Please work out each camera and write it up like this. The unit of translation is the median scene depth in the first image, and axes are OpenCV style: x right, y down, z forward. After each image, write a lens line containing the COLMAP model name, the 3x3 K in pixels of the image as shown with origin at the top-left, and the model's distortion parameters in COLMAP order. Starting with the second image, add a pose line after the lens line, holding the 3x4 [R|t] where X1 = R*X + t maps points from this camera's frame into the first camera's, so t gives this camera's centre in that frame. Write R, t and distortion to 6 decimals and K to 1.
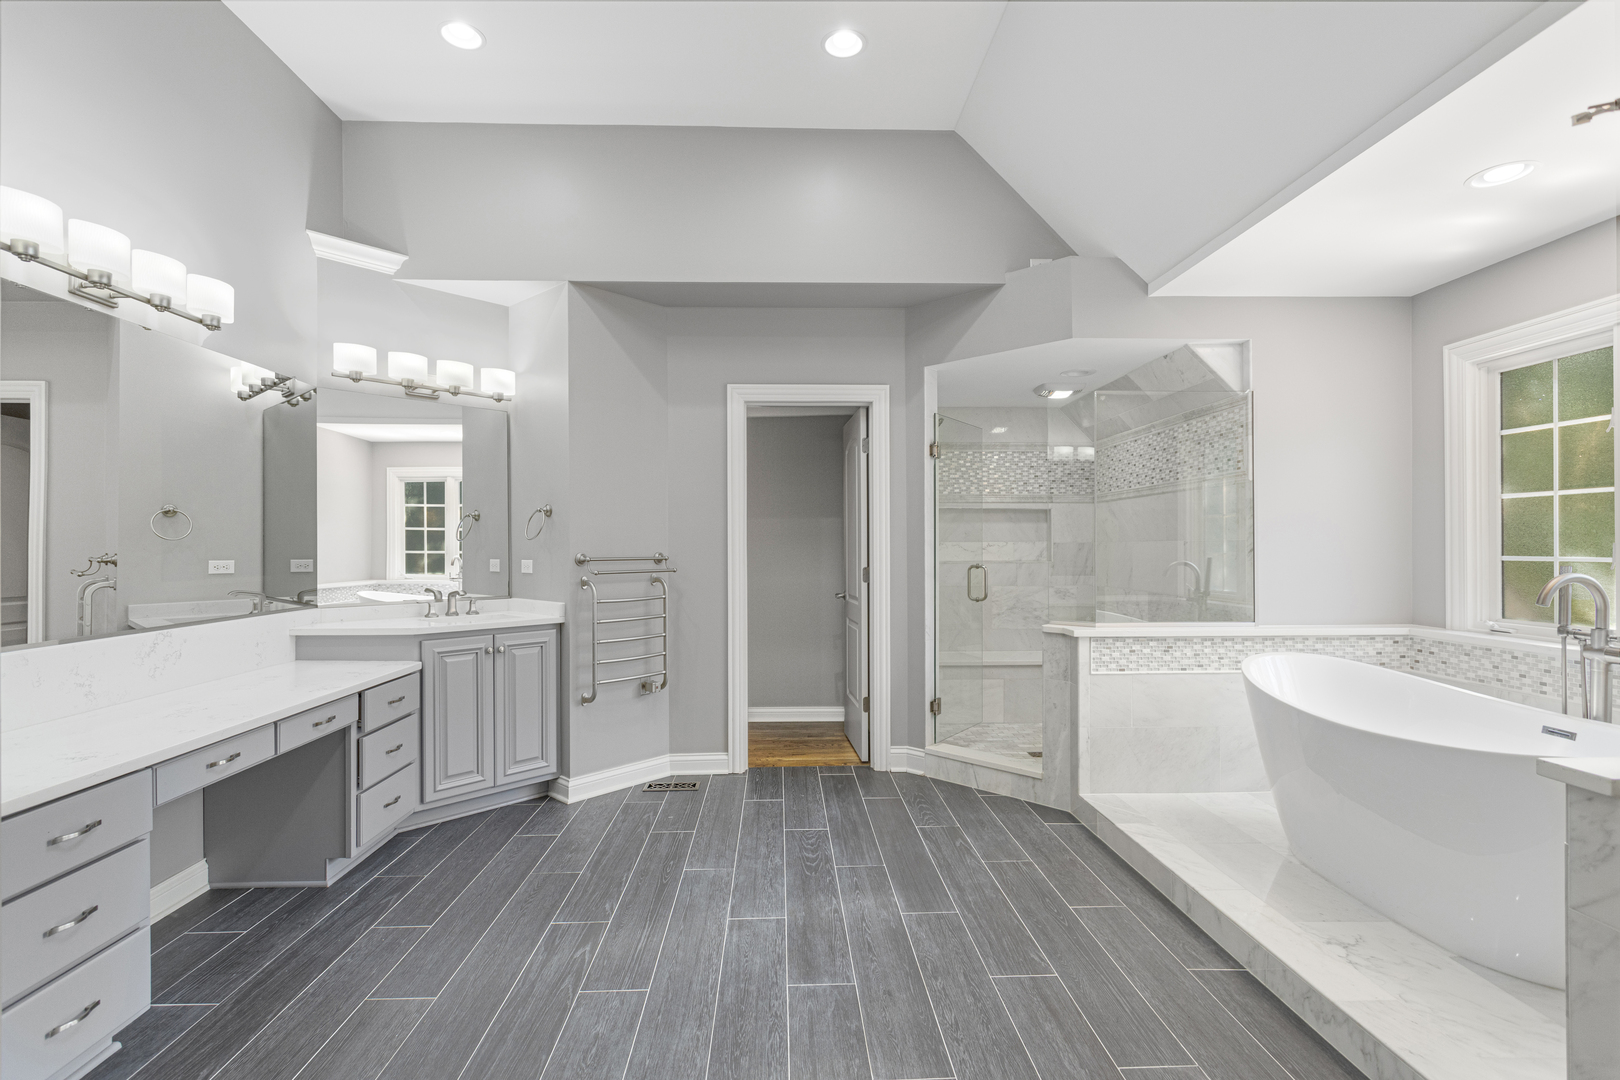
lens RADIAL K [[765.1, 0, 803.9], [0, 765.1, 545.2], [0, 0, 1]] dist [-0.003107, 0.000386]
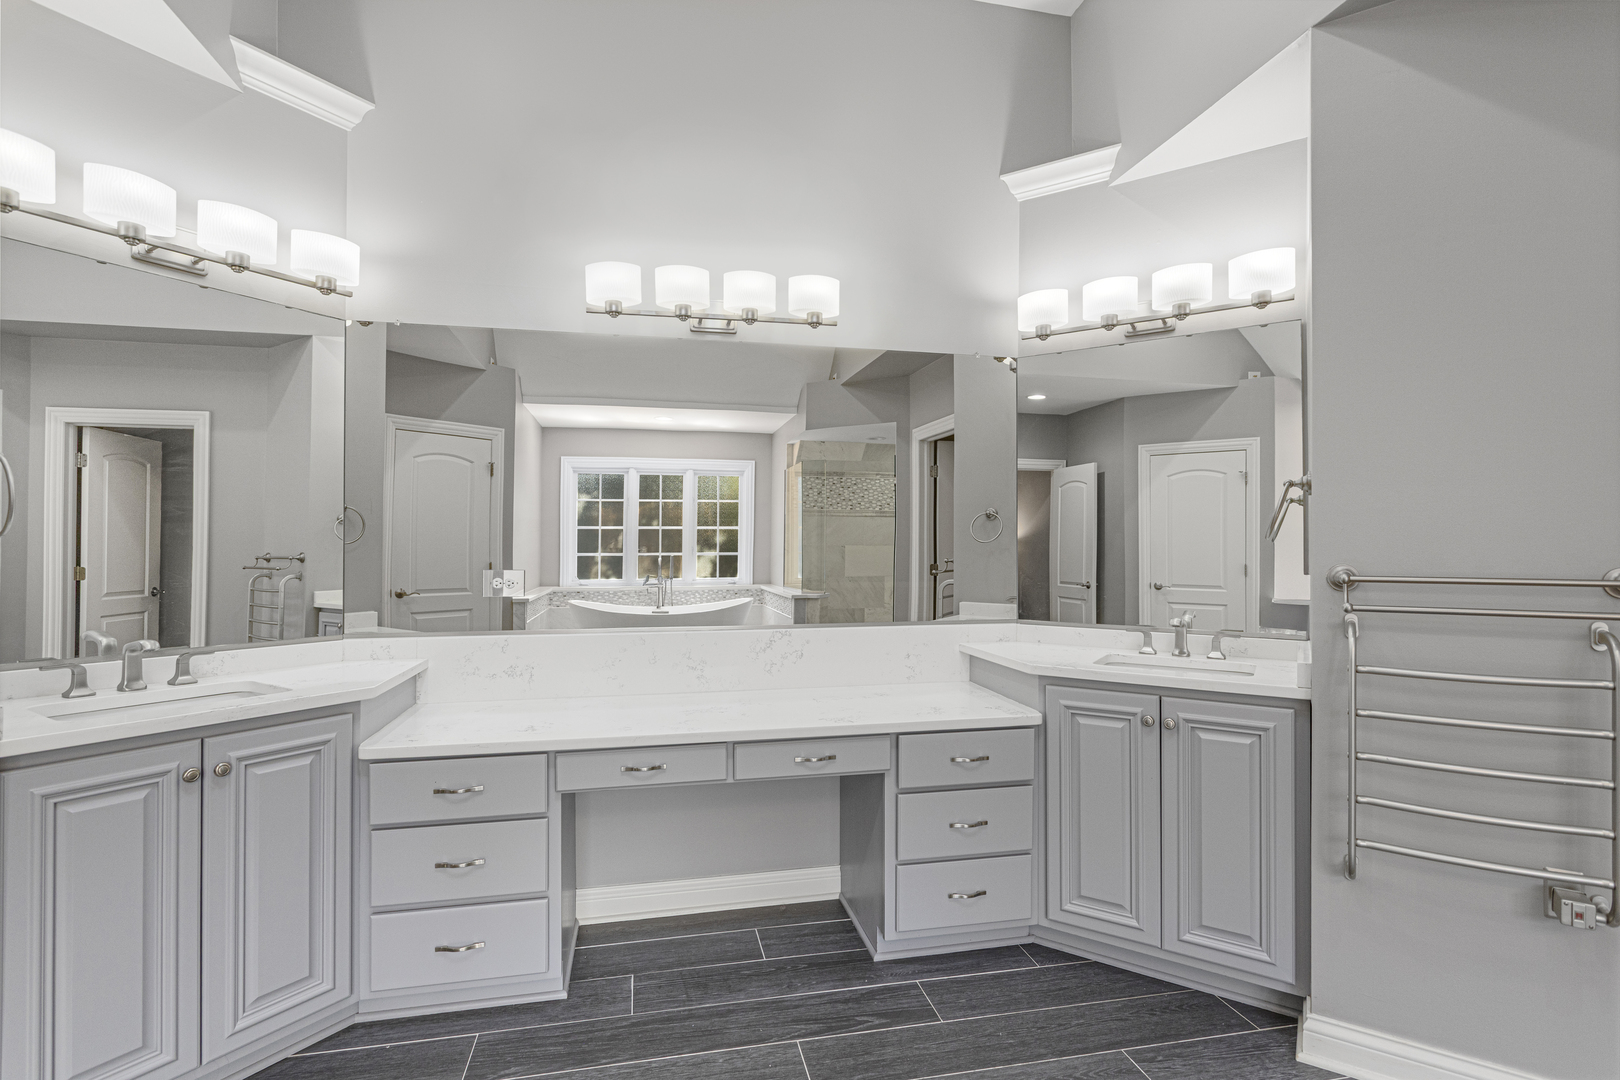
lens RADIAL K [[765.1, 0, 803.9], [0, 765.1, 545.2], [0, 0, 1]] dist [-0.003107, 0.000386]
pose [[0.171448, -0.002477, -0.985190, 0.141900], [-0.004139, 0.999986, -0.003235, 0.000684], [0.985185, 0.004632, 0.171435, 0.621619]]
